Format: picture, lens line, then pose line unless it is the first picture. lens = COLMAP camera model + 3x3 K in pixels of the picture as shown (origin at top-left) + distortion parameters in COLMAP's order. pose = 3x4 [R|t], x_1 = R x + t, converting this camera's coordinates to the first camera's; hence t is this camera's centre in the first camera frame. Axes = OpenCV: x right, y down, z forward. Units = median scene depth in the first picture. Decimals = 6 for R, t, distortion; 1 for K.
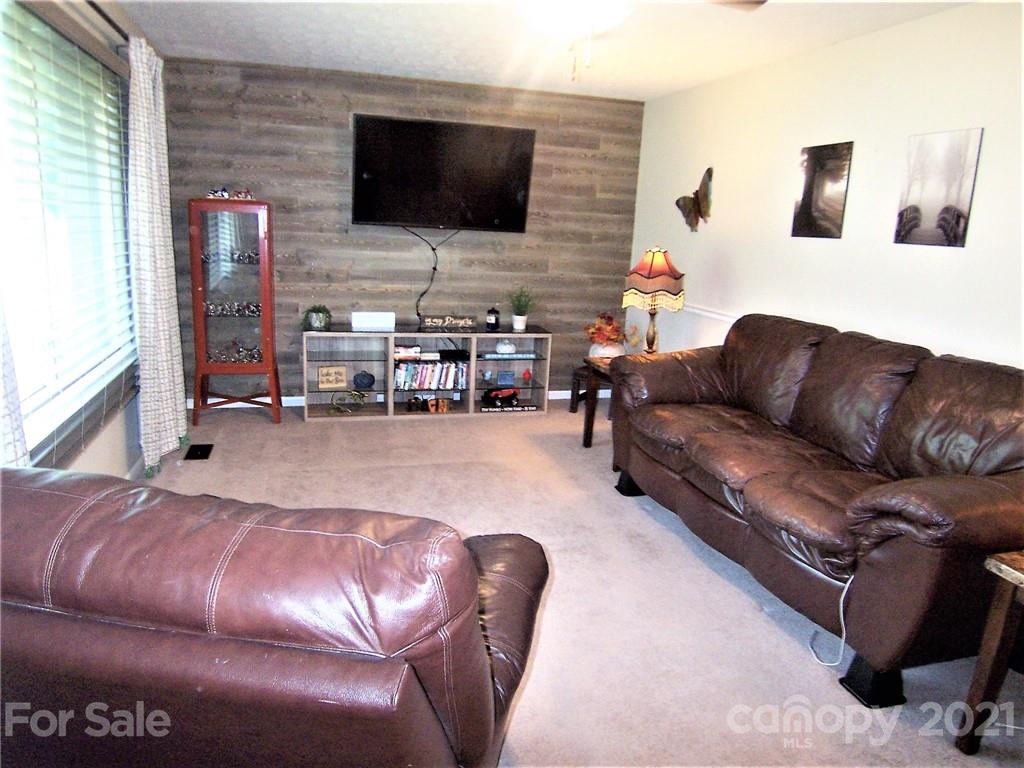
lens RADIAL K [[691.5, 0, 506.2], [0, 691.5, 379.7], [0, 0, 1]] dist [0.002008, -0.063901]
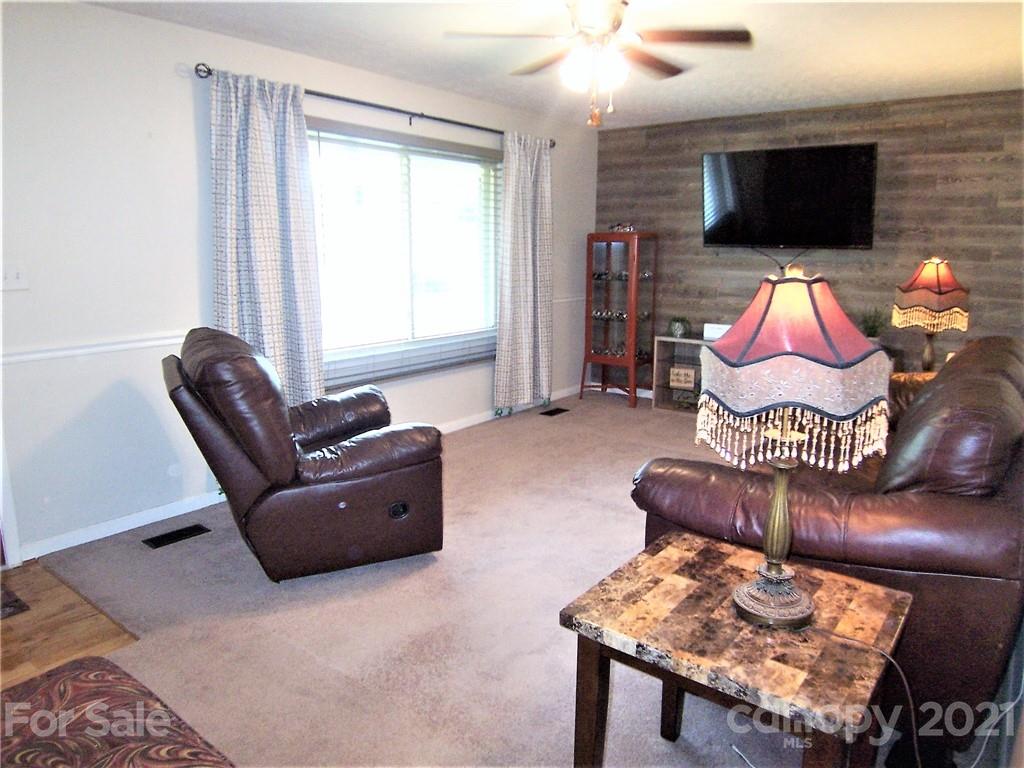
lens RADIAL K [[691.5, 0, 506.2], [0, 691.5, 379.7], [0, 0, 1]] dist [0.002008, -0.063901]
pose [[0.594076, 0.107844, -0.797147, 0.494097], [-0.151275, 0.988269, 0.020962, 0.019874], [0.790056, 0.108135, 0.603422, 0.055187]]
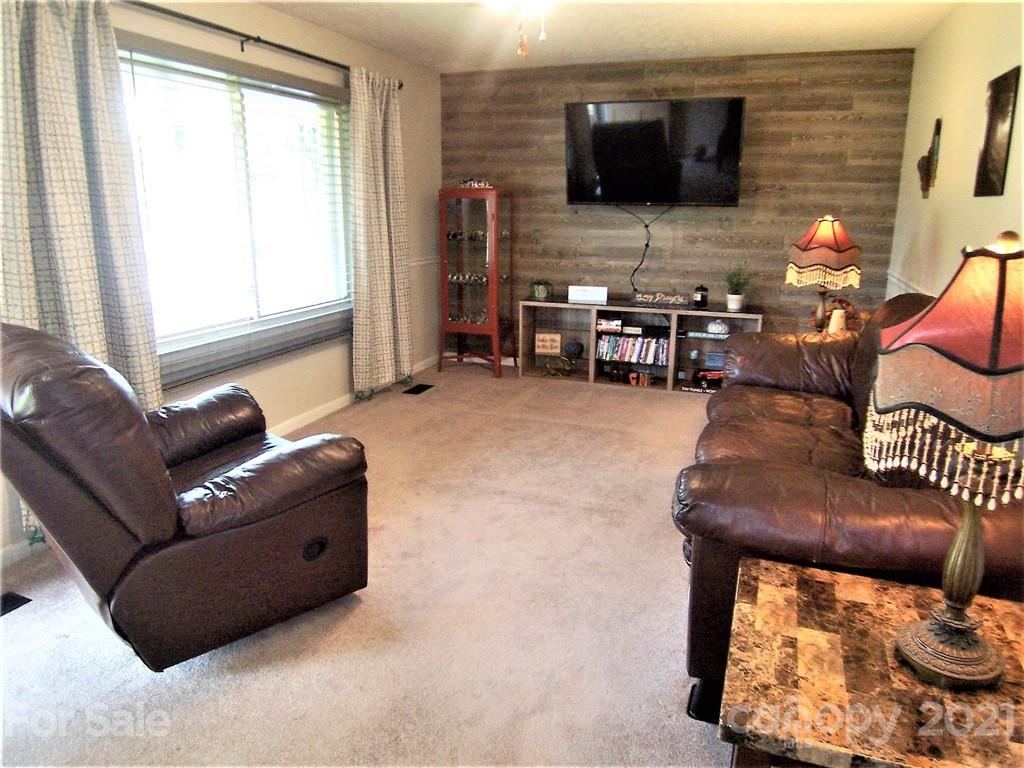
lens RADIAL K [[695.0, 0, 509.6], [0, 695.0, 380.7], [0, 0, 1]] dist [-0.019260, -0.033270]
pose [[0.807550, 0.103482, -0.580649, 0.347255], [-0.096517, 0.994403, 0.042986, 0.013971], [0.581848, 0.021329, 0.813018, 0.051418]]
